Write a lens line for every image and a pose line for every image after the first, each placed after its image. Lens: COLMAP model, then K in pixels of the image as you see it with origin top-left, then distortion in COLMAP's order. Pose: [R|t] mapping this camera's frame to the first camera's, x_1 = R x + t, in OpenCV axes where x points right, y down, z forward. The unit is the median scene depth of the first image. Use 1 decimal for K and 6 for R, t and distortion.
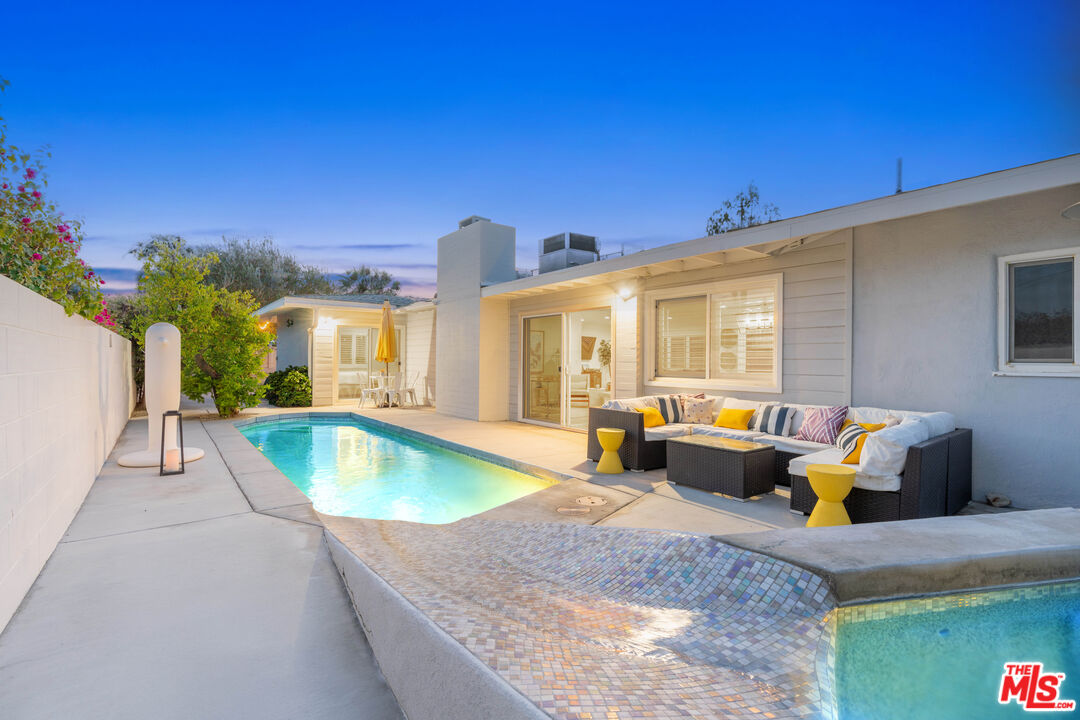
lens RADIAL K [[491.0, 0, 546.7], [0, 491.0, 374.5], [0, 0, 1]] dist [-0.000131, 0.000384]
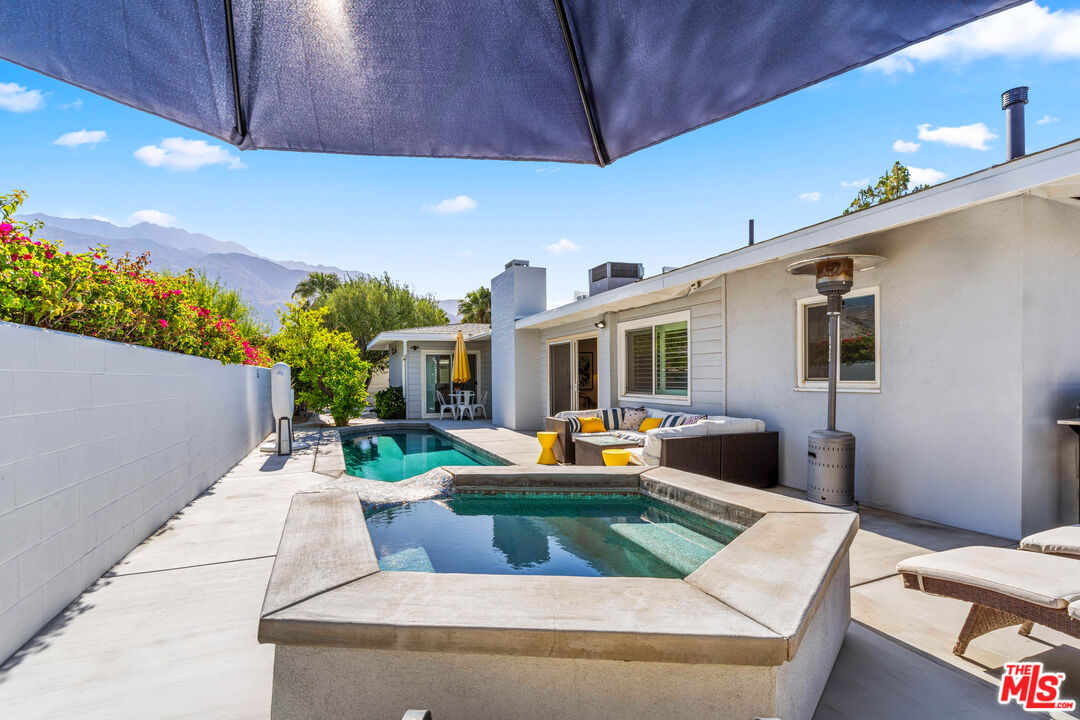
lens RADIAL K [[536.2, 0, 547.1], [0, 536.2, 389.7], [0, 0, 1]] dist [0.001185, 0.000957]
pose [[0.959096, -0.008761, -0.282945, 0.380415], [0.008297, 0.999962, -0.002839, -0.001789], [0.282959, 0.000375, 0.959132, -0.301723]]
